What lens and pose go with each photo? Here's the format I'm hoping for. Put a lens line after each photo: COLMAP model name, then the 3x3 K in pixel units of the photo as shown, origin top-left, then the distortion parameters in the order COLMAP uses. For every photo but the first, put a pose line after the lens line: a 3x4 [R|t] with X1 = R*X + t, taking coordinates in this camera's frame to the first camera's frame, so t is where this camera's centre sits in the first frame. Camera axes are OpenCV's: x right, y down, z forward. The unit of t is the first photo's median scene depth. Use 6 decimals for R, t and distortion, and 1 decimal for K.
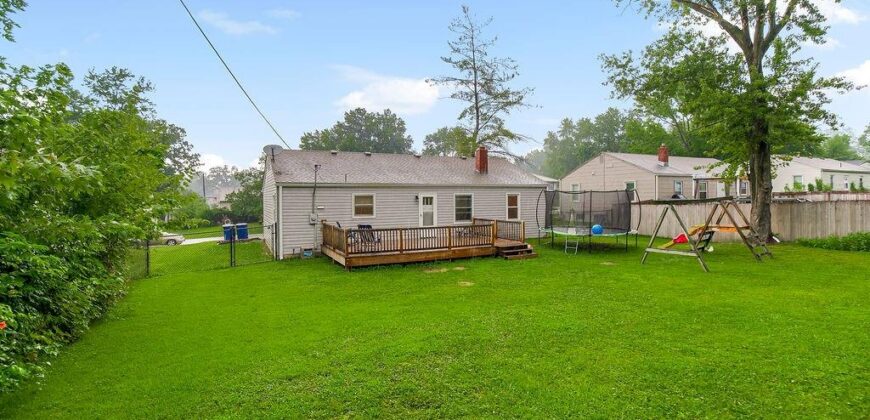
lens RADIAL K [[409.3, 0, 431.3], [0, 409.3, 208.9], [0, 0, 1]] dist [-0.009793, 0.002527]
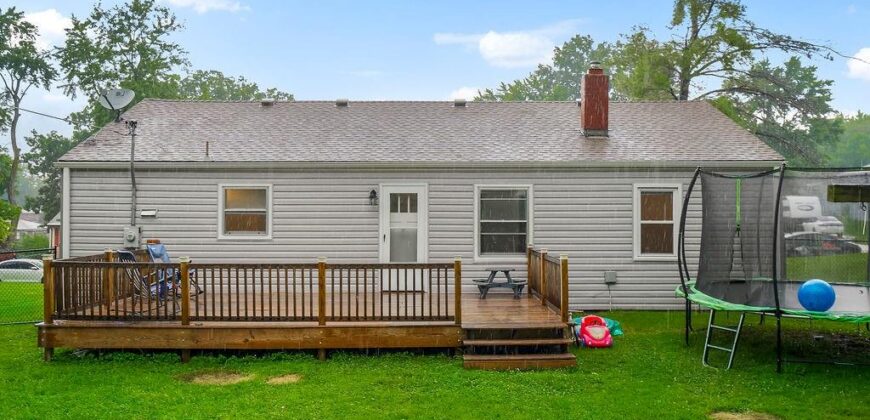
lens RADIAL K [[744.8, 0, 440.7], [0, 744.8, 212.5], [0, 0, 1]] dist [0.004106, -0.004285]
pose [[0.900924, 0.009877, -0.433864, 0.355699], [-0.020656, 0.999584, -0.020136, 0.004818], [0.433484, 0.027103, 0.900754, 0.335574]]
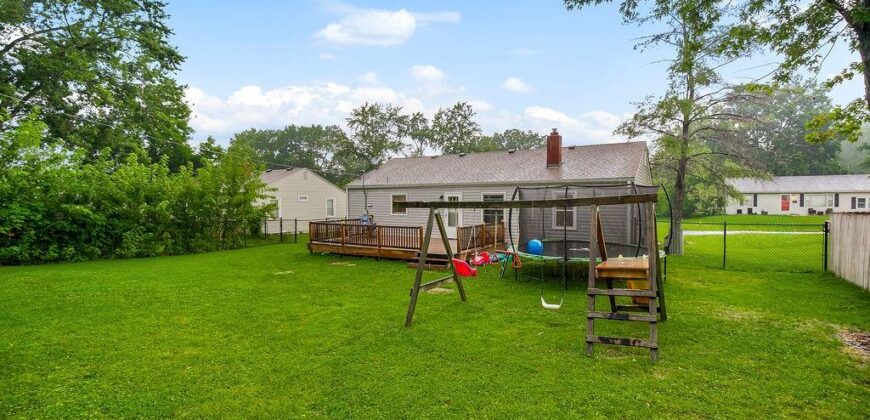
lens RADIAL K [[409.3, 0, 437.9], [0, 409.3, 206.8], [0, 0, 1]] dist [-0.009793, 0.002527]
pose [[0.518132, 0.020076, -0.855065, 0.795004], [-0.023300, 0.999685, 0.009353, -0.013693], [0.854983, 0.015076, 0.518436, 0.475300]]
